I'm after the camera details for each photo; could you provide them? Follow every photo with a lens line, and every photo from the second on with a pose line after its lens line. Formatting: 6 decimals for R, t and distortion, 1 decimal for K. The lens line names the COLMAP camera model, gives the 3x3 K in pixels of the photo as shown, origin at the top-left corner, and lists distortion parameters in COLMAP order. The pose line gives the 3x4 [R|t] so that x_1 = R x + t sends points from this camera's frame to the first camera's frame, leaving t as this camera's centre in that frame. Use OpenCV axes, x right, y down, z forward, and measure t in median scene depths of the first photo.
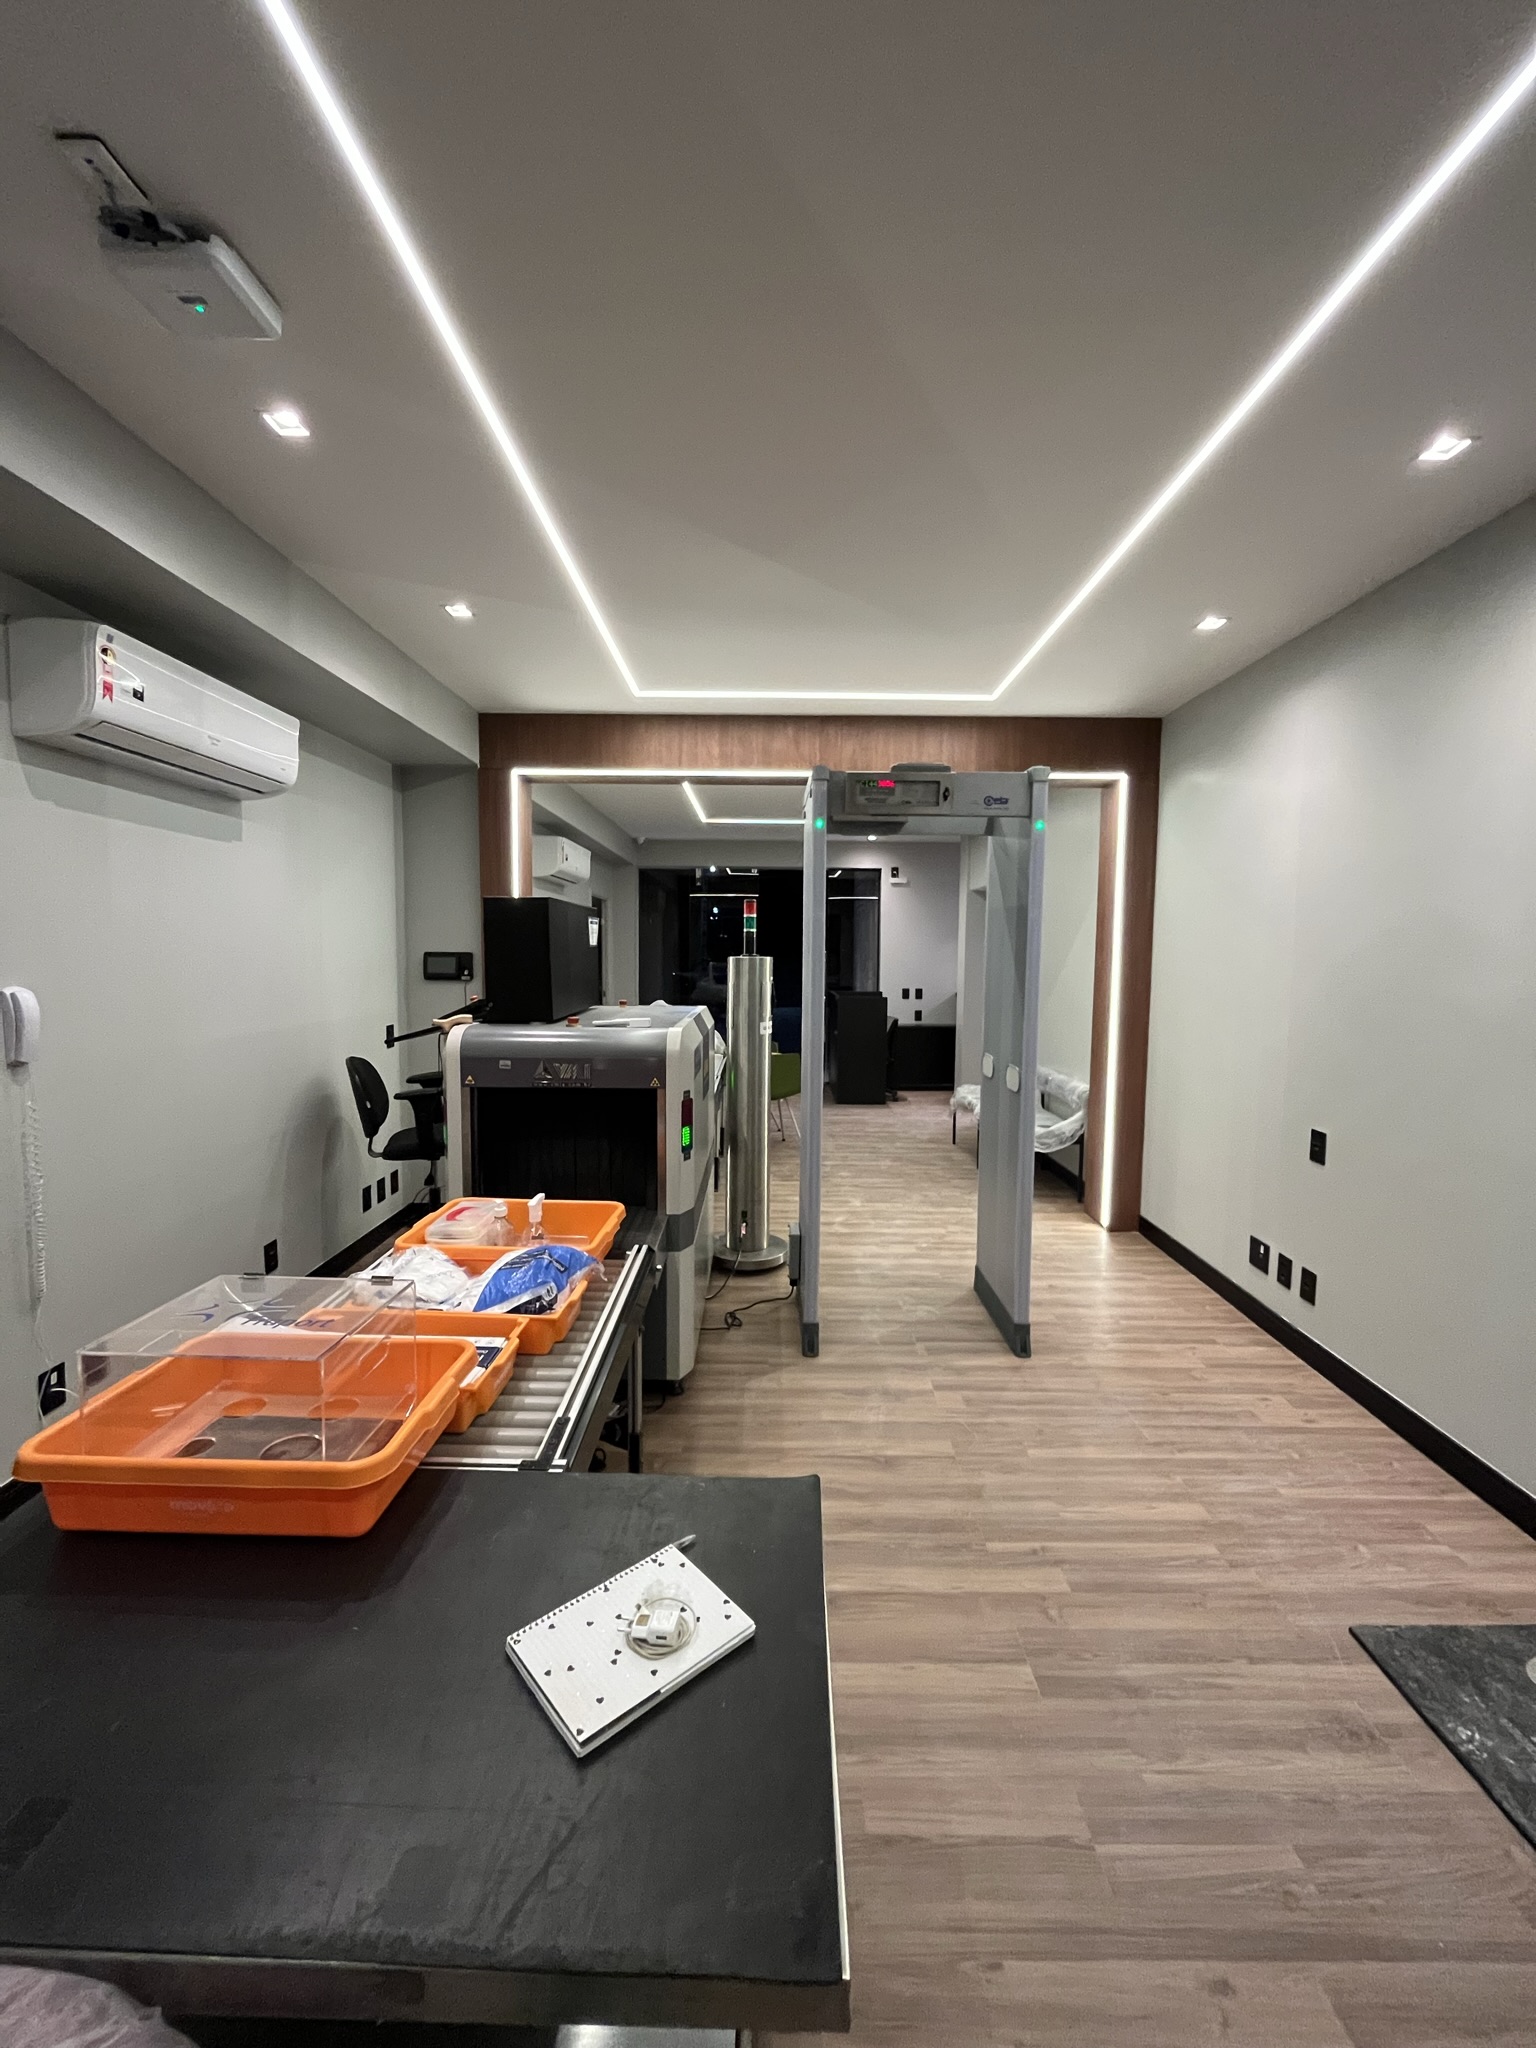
lens RADIAL K [[825.4, 0, 768.0], [0, 825.4, 1024.0], [0, 0, 1]] dist [0.000222, 0.000042]
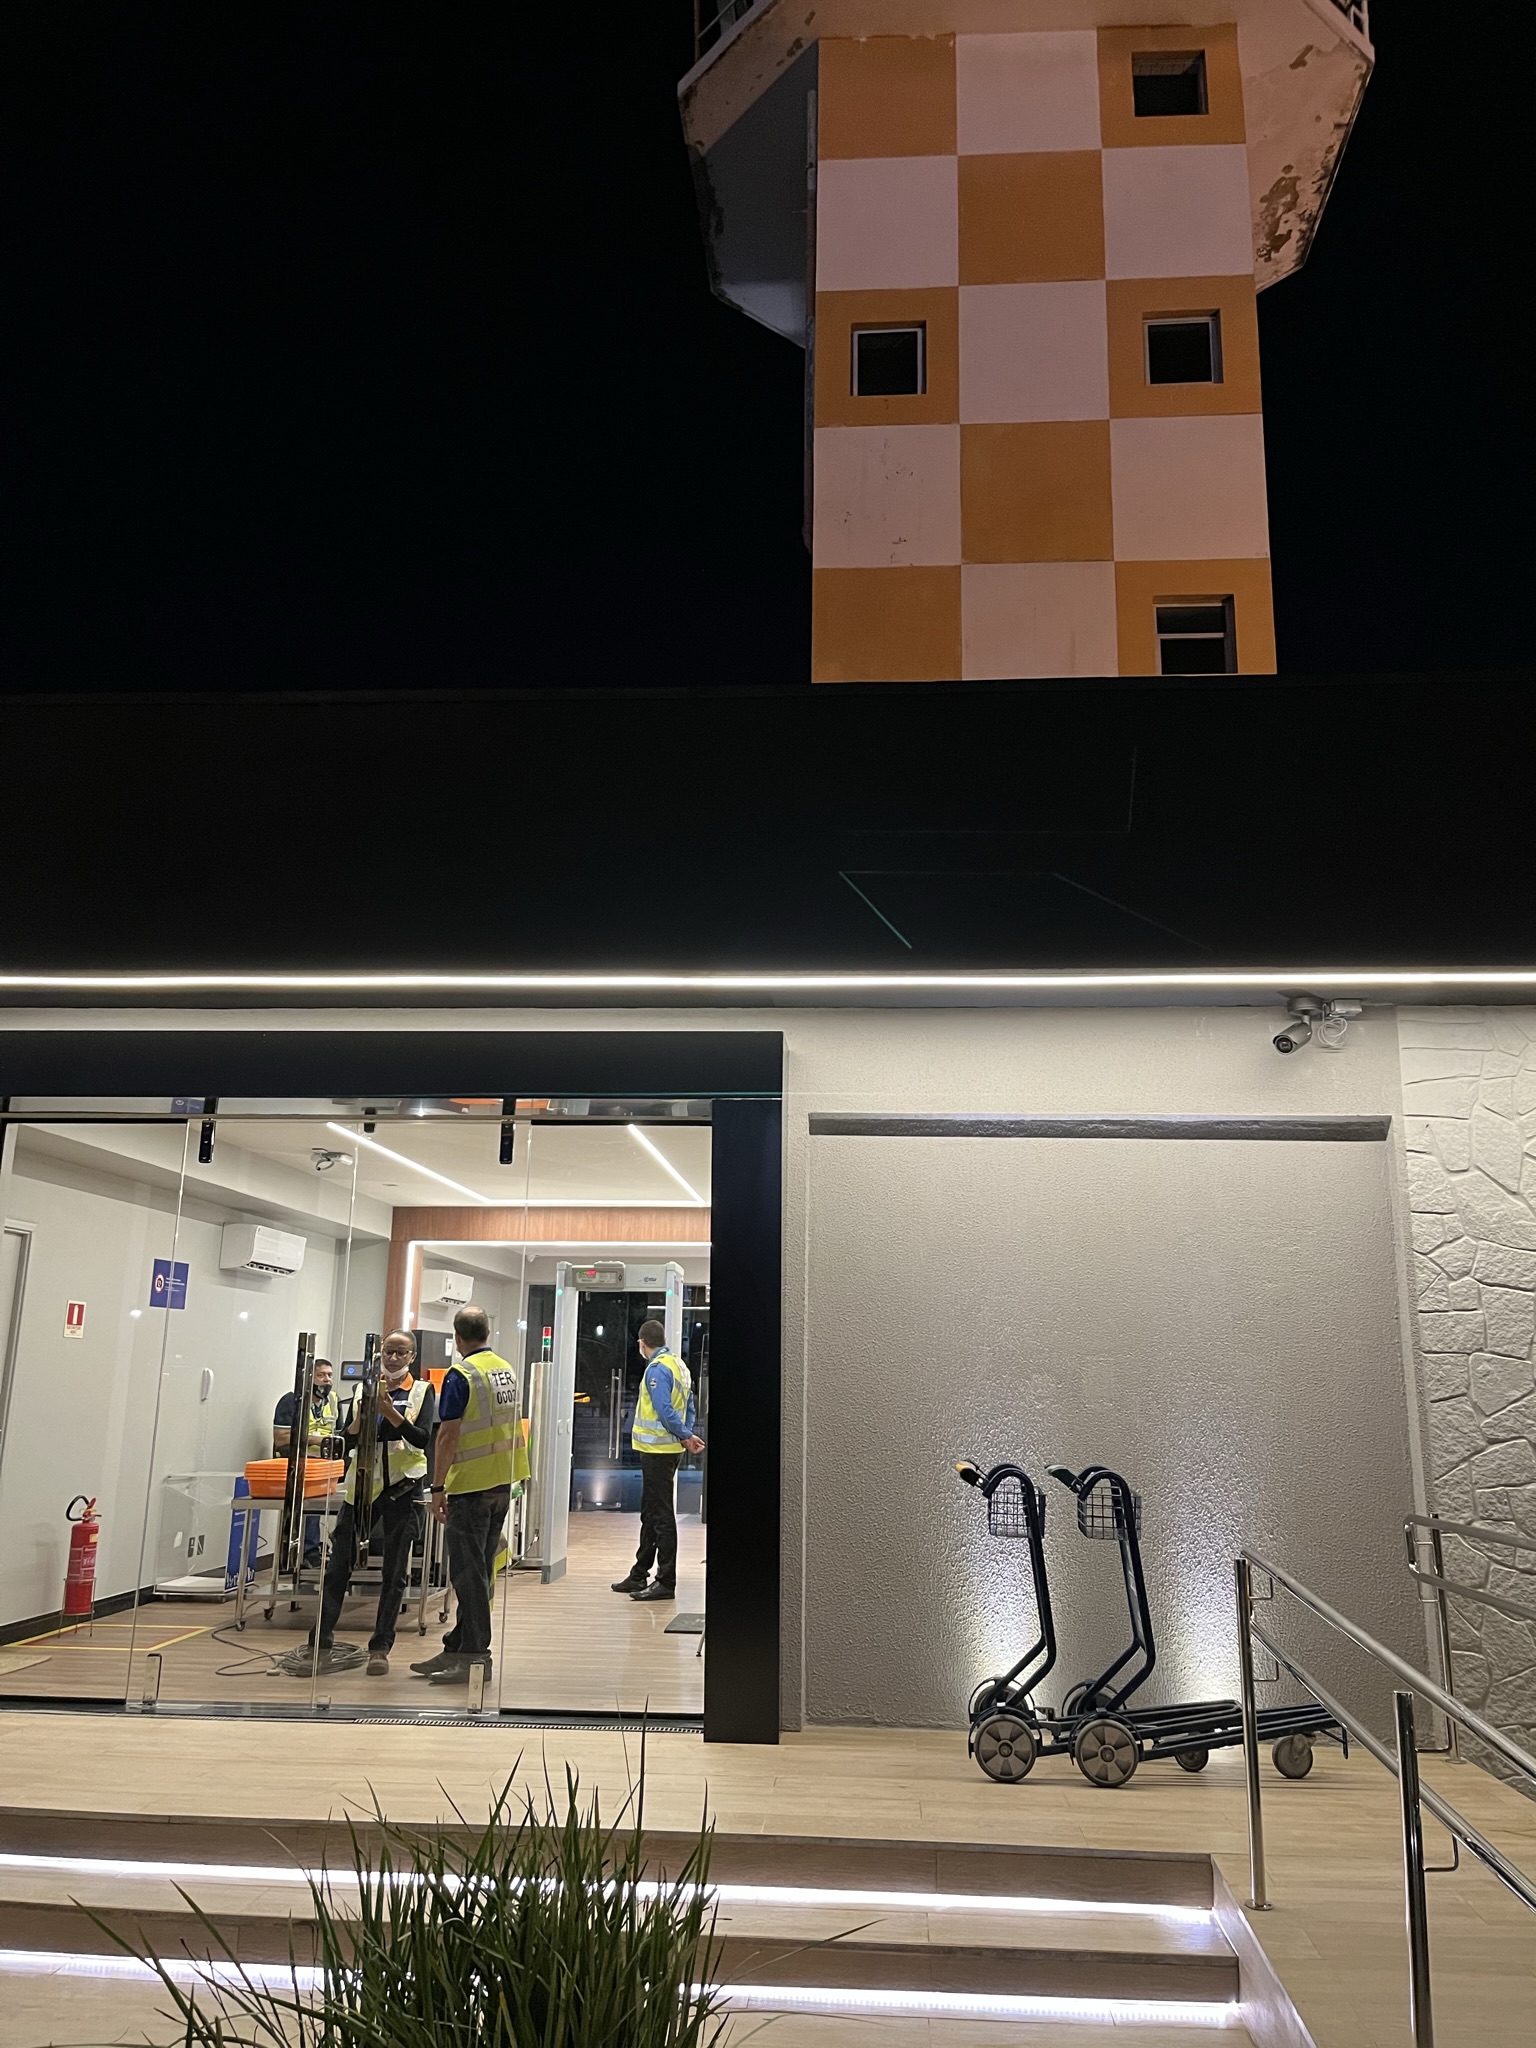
lens RADIAL K [[1662.6, 0, 768.0], [0, 1662.6, 1024.0], [0, 0, 1]] dist [0.005646, 0.002120]
pose [[0.997699, -0.010753, -0.066939, 0.595929], [-0.009958, 0.953393, -0.301568, 0.247134], [0.067062, 0.301541, 0.951092, -2.131052]]
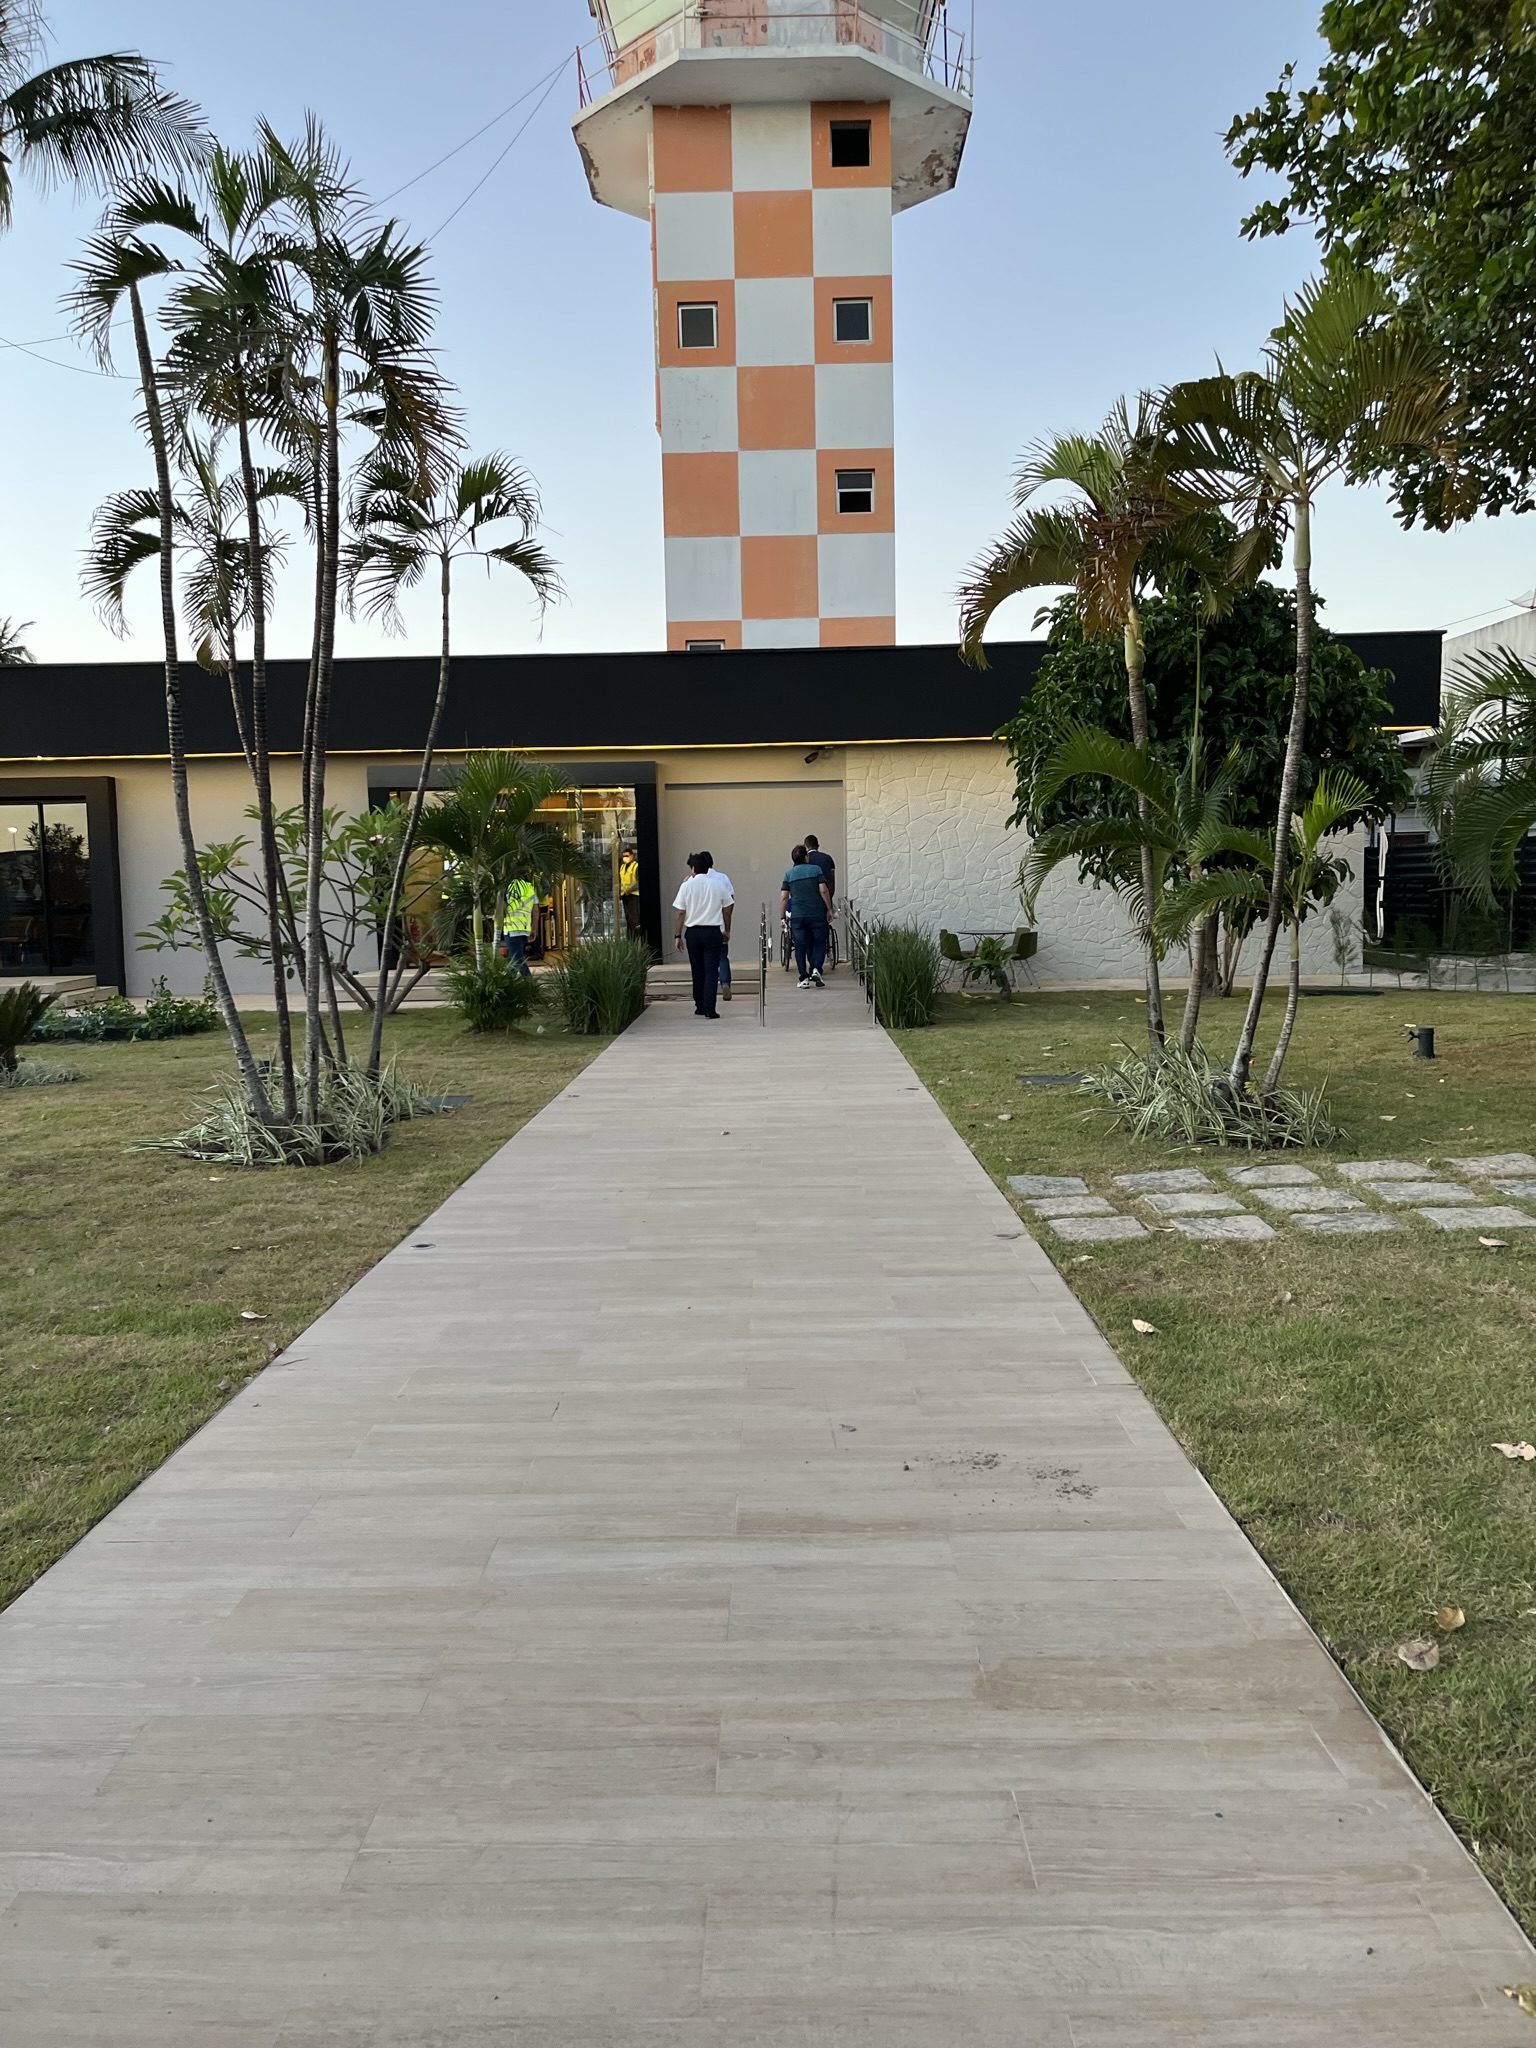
lens RADIAL K [[1662.6, 0, 768.0], [0, 1662.6, 1024.0], [0, 0, 1]] dist [0.005646, 0.002120]
pose [[0.999518, -0.031028, -0.000486, 0.829410], [0.031026, 0.999512, -0.003564, 0.618172], [0.000597, 0.003547, 0.999994, -5.746711]]
